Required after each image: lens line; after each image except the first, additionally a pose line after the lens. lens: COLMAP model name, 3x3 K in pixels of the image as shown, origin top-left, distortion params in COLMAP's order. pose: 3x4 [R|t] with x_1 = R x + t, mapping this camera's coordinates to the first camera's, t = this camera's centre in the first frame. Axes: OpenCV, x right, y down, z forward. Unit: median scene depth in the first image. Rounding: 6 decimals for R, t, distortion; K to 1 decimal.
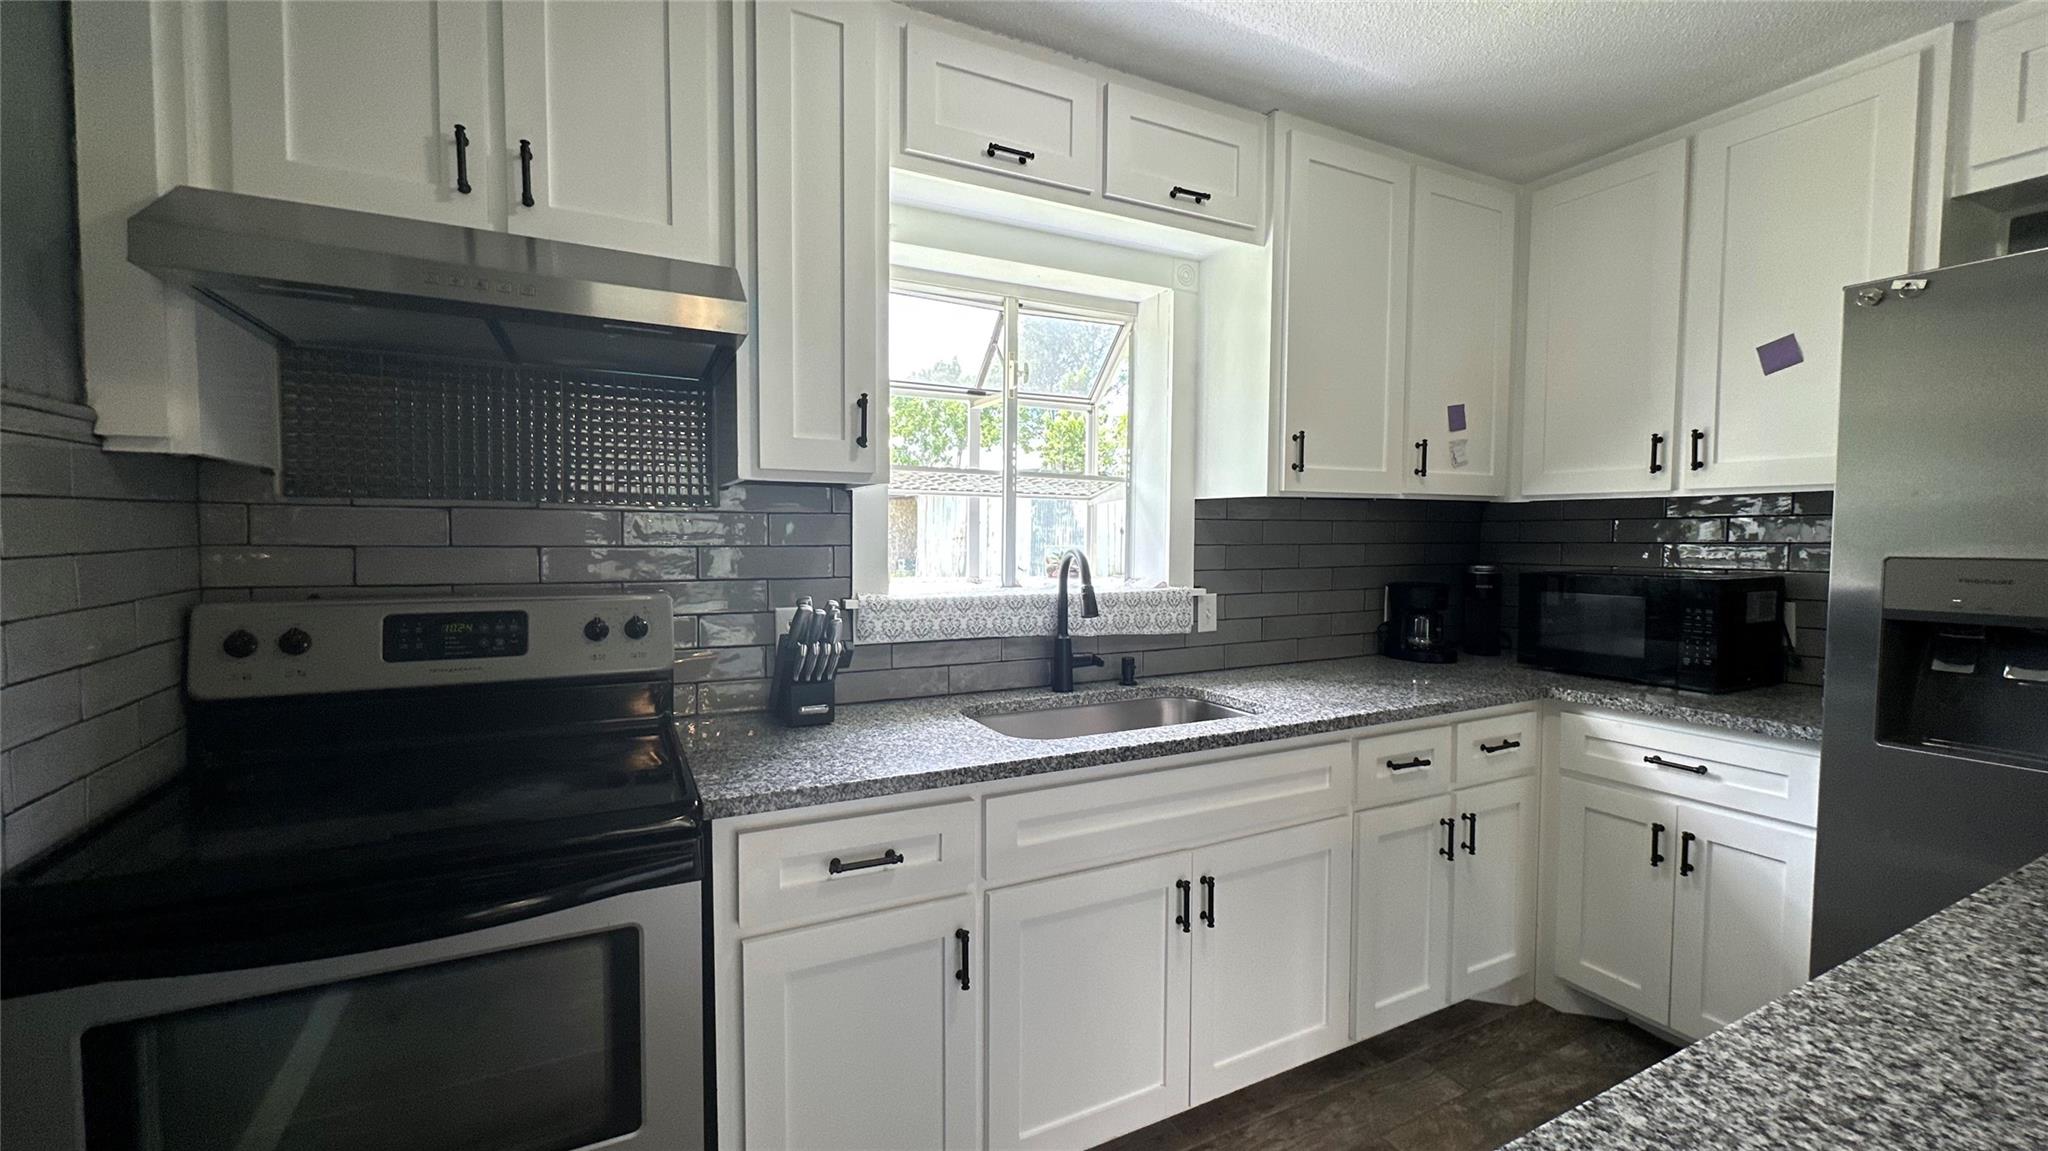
lens RADIAL K [[805.5, 0, 1024.0], [0, 805.5, 575.5], [0, 0, 1]] dist [0.002056, -0.008851]
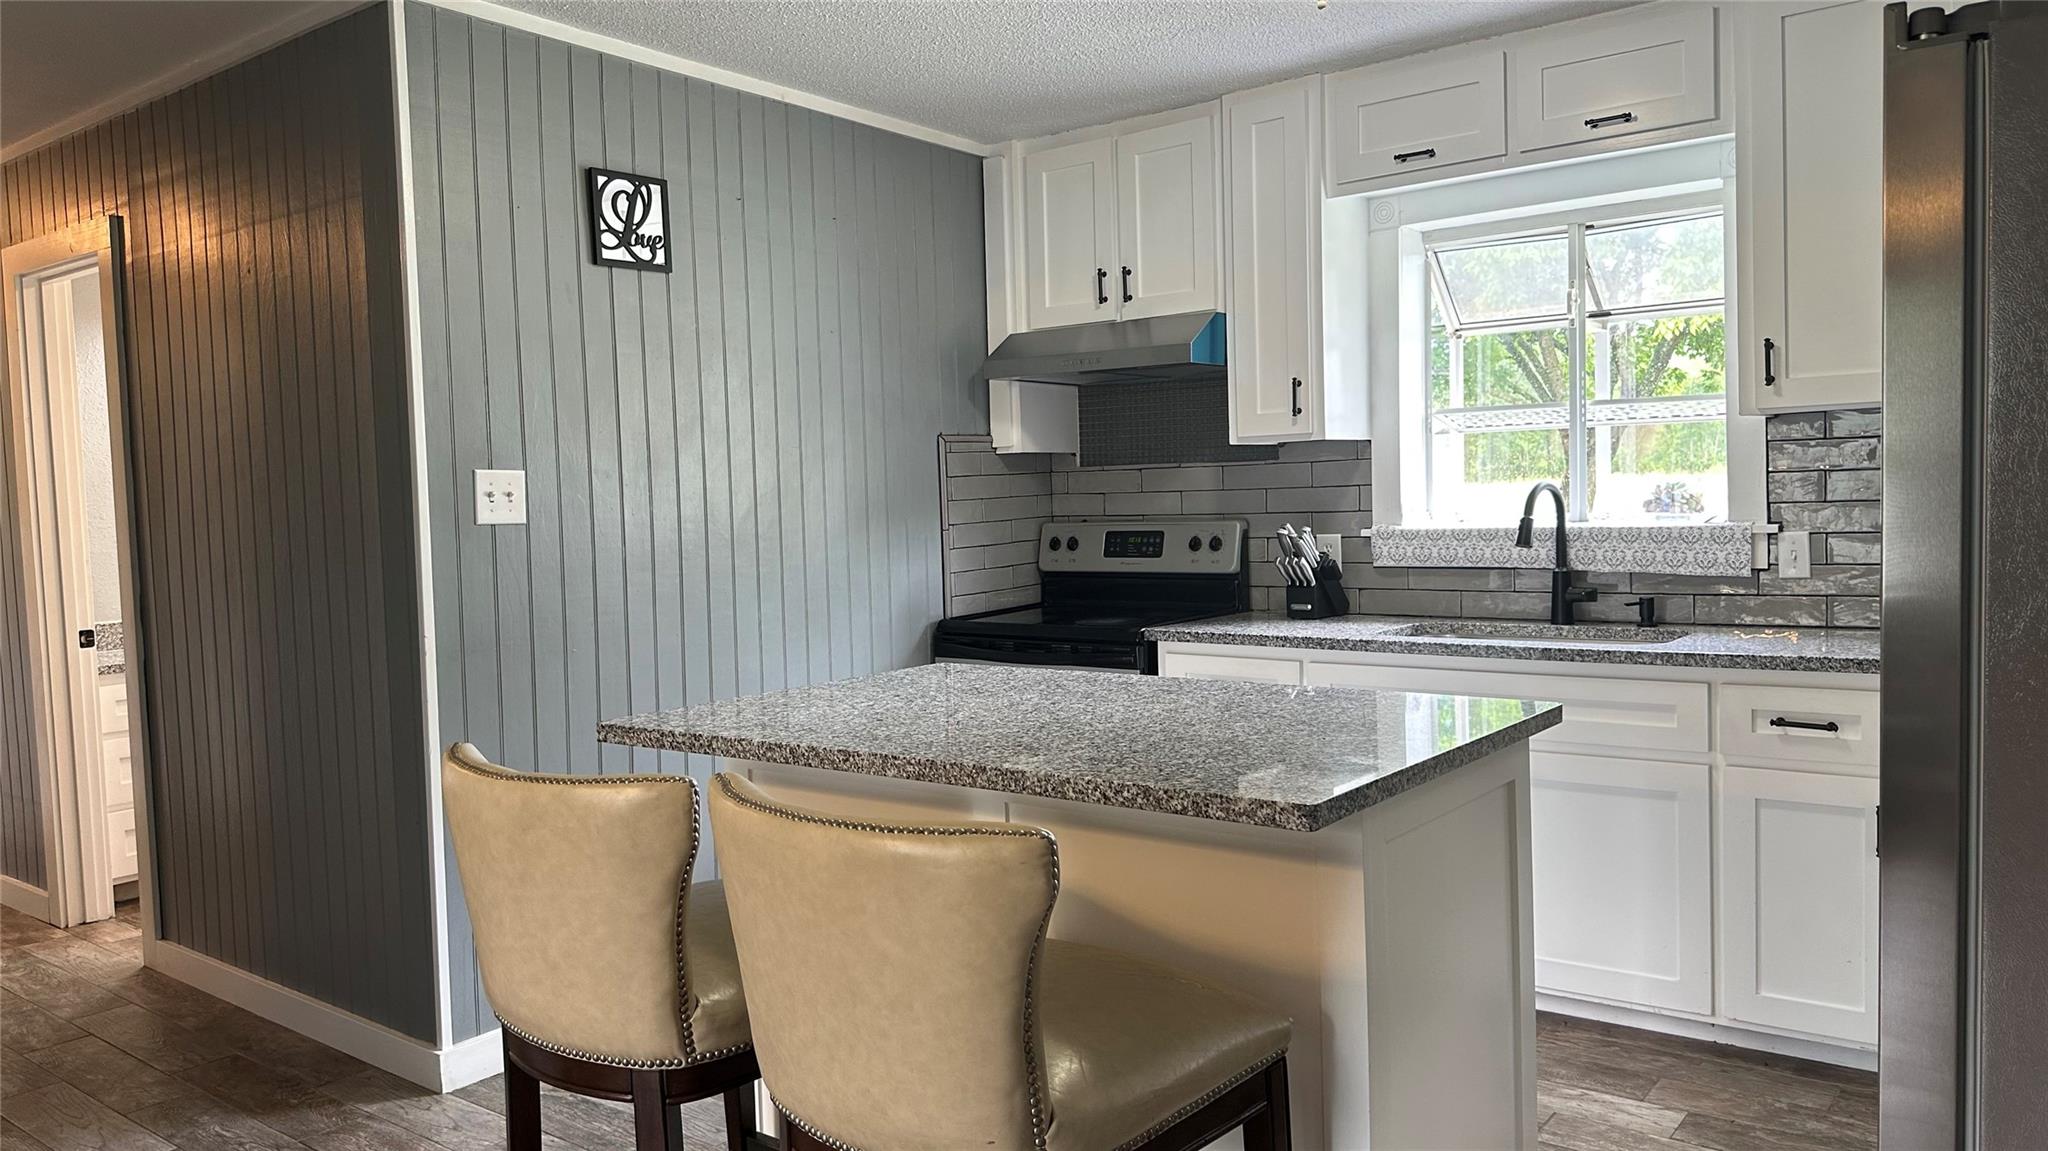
lens RADIAL K [[1481.0, 0, 1024.0], [0, 1481.0, 575.5], [0, 0, 1]] dist [0.000376, -0.007918]
pose [[0.417888, 0.031450, -0.907954, 2.050914], [-0.008208, 0.999491, 0.030842, 0.045540], [0.908462, -0.005436, 0.417933, -0.535537]]
